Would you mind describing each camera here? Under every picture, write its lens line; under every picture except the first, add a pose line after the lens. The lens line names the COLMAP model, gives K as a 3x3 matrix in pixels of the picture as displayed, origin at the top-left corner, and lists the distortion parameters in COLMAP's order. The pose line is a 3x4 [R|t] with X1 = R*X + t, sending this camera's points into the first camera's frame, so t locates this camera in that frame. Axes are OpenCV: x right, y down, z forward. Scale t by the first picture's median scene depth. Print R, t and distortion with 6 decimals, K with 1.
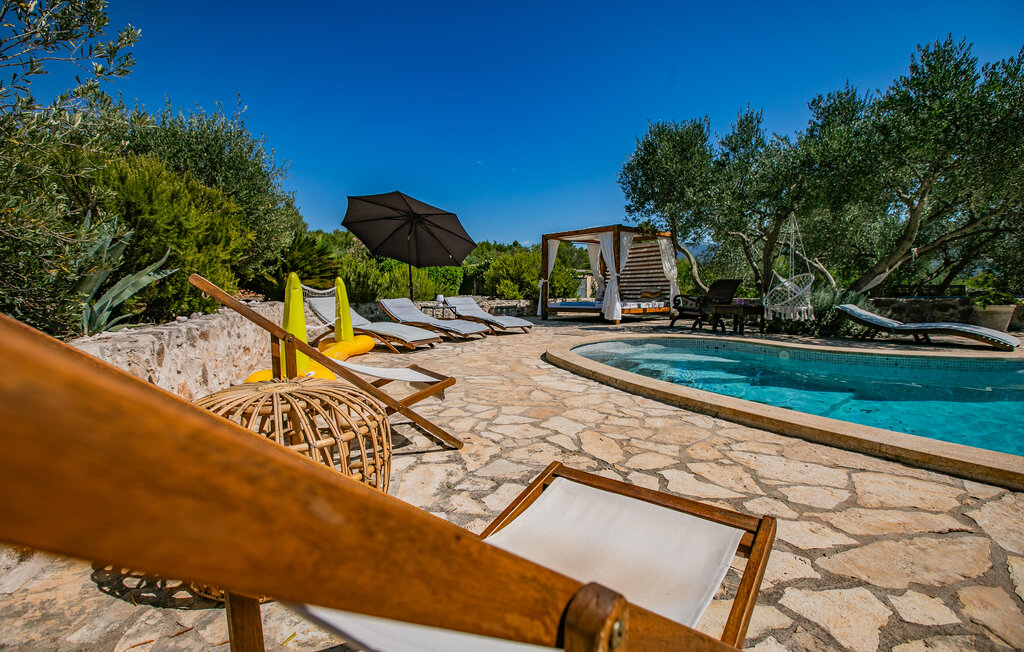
lens RADIAL K [[488.9, 0, 512.6], [0, 488.9, 321.8], [0, 0, 1]] dist [-0.033984, -0.000051]
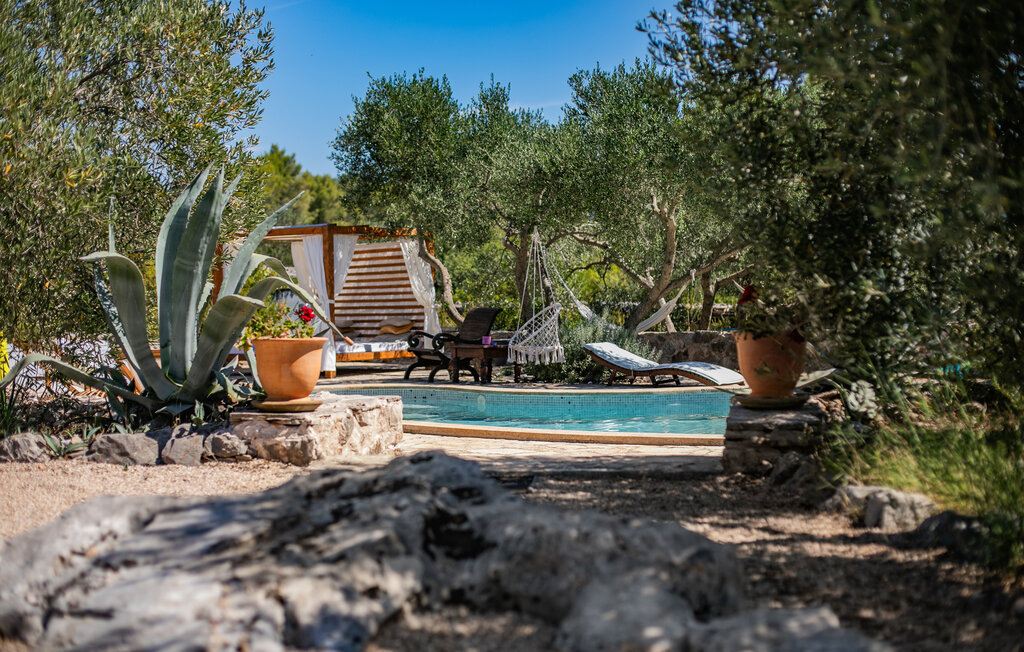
lens RADIAL K [[1509.8, 0, 512.5], [0, 1509.8, 324.6], [0, 0, 1]] dist [-0.120933, 0.000000]
pose [[0.966135, -0.016176, 0.257529, -0.084332], [0.028354, 0.998645, -0.043645, 0.034545], [-0.256474, 0.049469, 0.965284, -1.220834]]
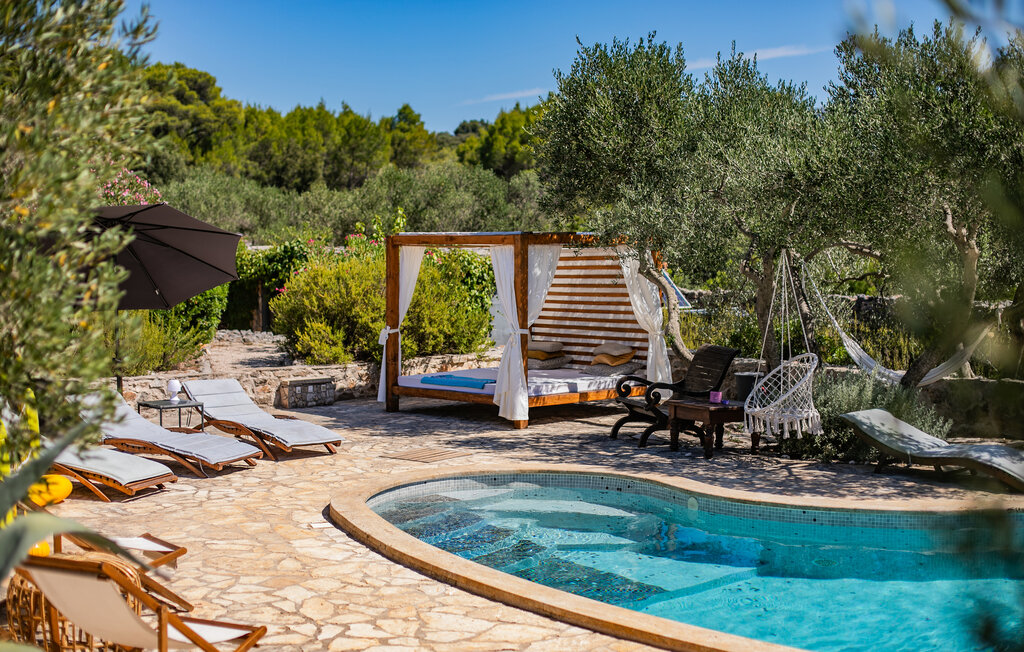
lens RADIAL K [[1509.8, 0, 512.8], [0, 1509.8, 326.6], [0, 0, 1]] dist [-0.120933, 0.000000]
pose [[0.997298, 0.003248, 0.073390, 0.106936], [-0.002390, 0.999928, -0.011775, -0.100828], [-0.073423, 0.011568, 0.997234, -0.707021]]
